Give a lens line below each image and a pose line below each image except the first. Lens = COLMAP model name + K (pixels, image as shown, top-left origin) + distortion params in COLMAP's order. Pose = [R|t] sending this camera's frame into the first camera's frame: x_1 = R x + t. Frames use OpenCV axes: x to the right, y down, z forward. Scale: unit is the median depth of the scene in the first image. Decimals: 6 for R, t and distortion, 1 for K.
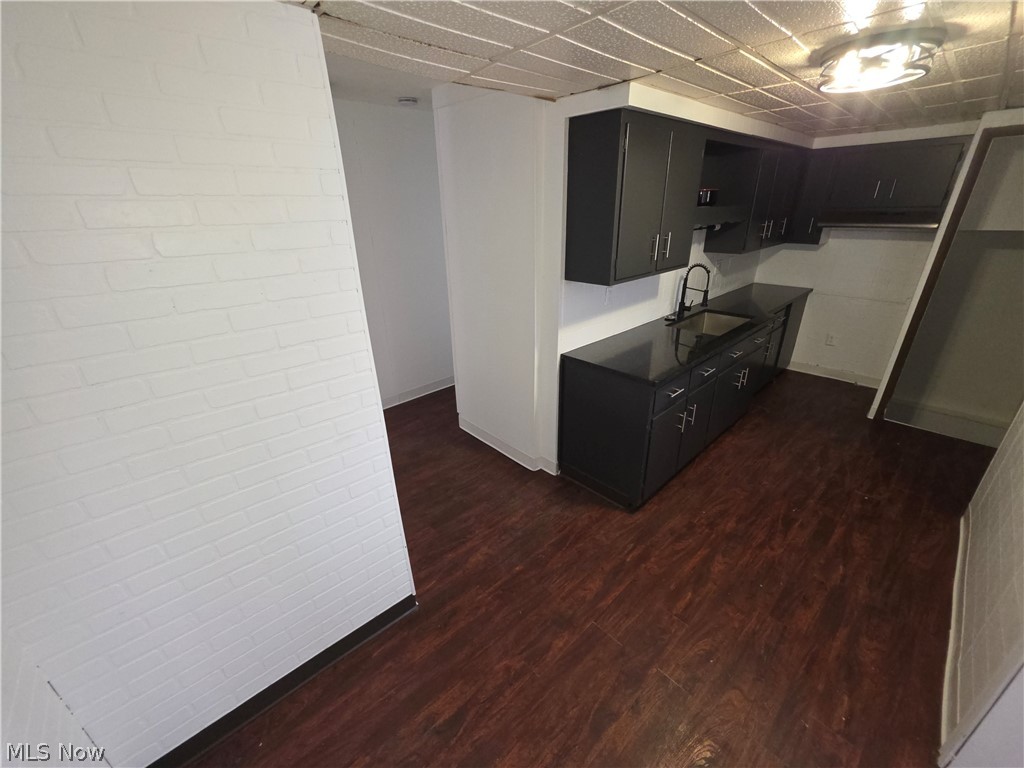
lens RADIAL K [[409.2, 0, 519.7], [0, 409.2, 384.2], [0, 0, 1]] dist [0.000089, 0.000513]
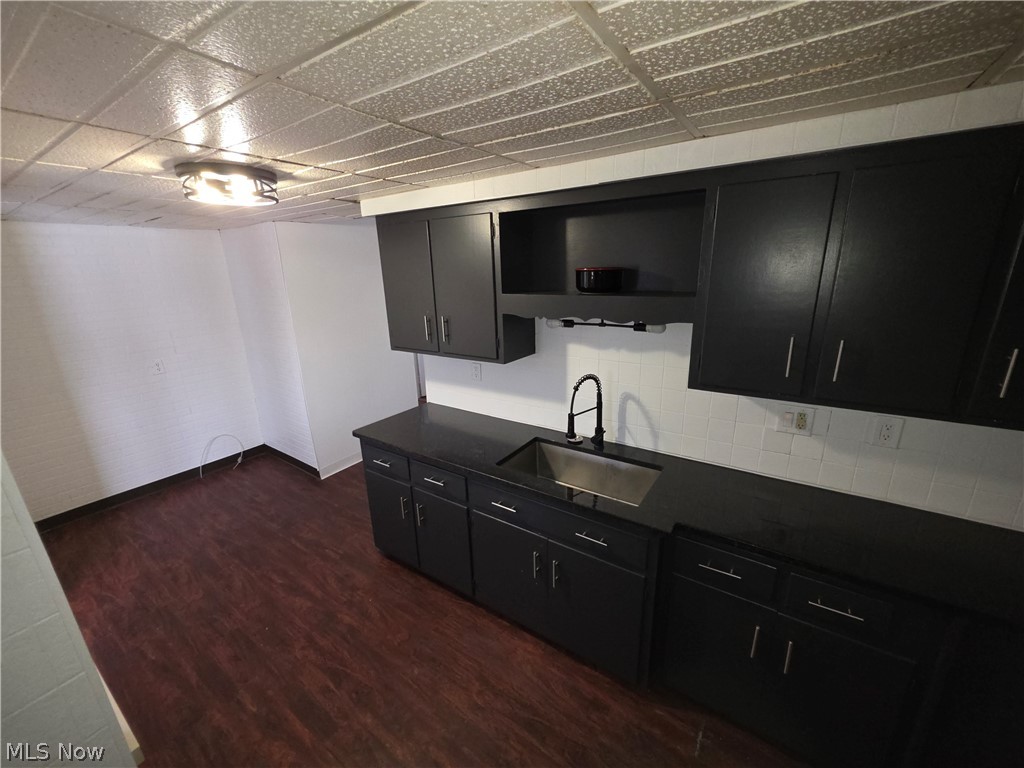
lens RADIAL K [[409.2, 0, 518.0], [0, 409.2, 387.1], [0, 0, 1]] dist [0.000089, 0.000513]
pose [[0.221222, 0.293819, -0.929909, 1.087737], [-0.365198, 0.909111, 0.200368, -0.390083], [0.904263, 0.295275, 0.308418, 0.747847]]
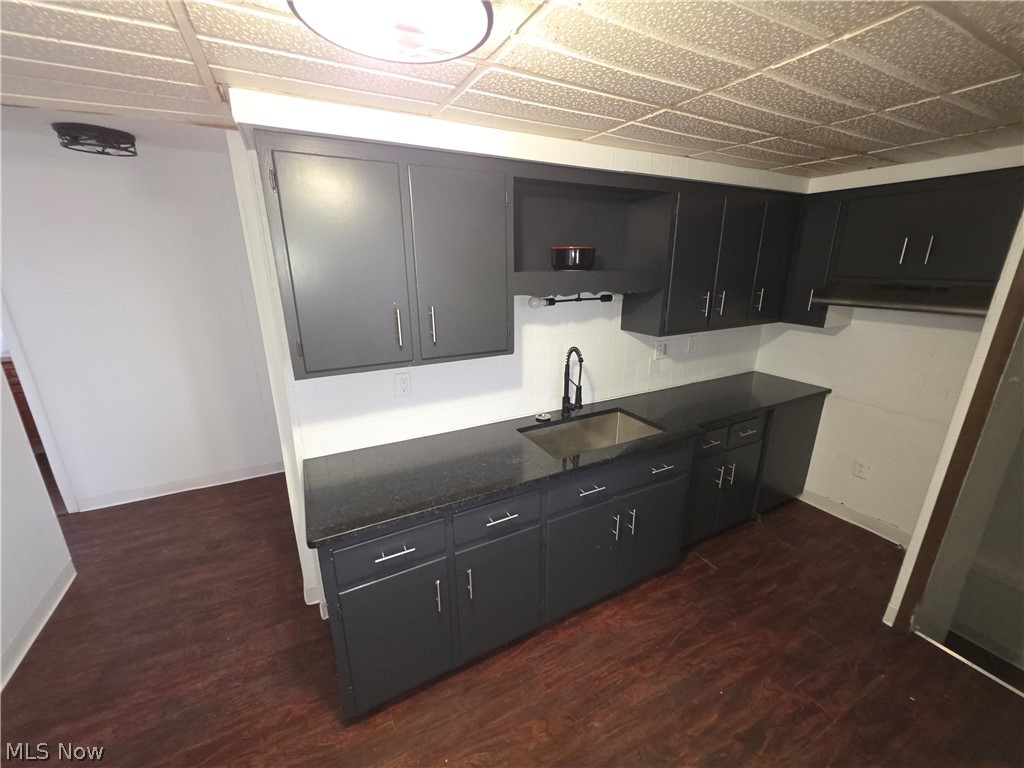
lens RADIAL K [[409.2, 0, 516.5], [0, 409.2, 384.3], [0, 0, 1]] dist [0.000089, 0.000513]
pose [[0.964120, 0.097330, -0.246979, 0.552704], [-0.124567, 0.987445, -0.097132, -0.160231], [0.234425, 0.124412, 0.964140, 0.323749]]
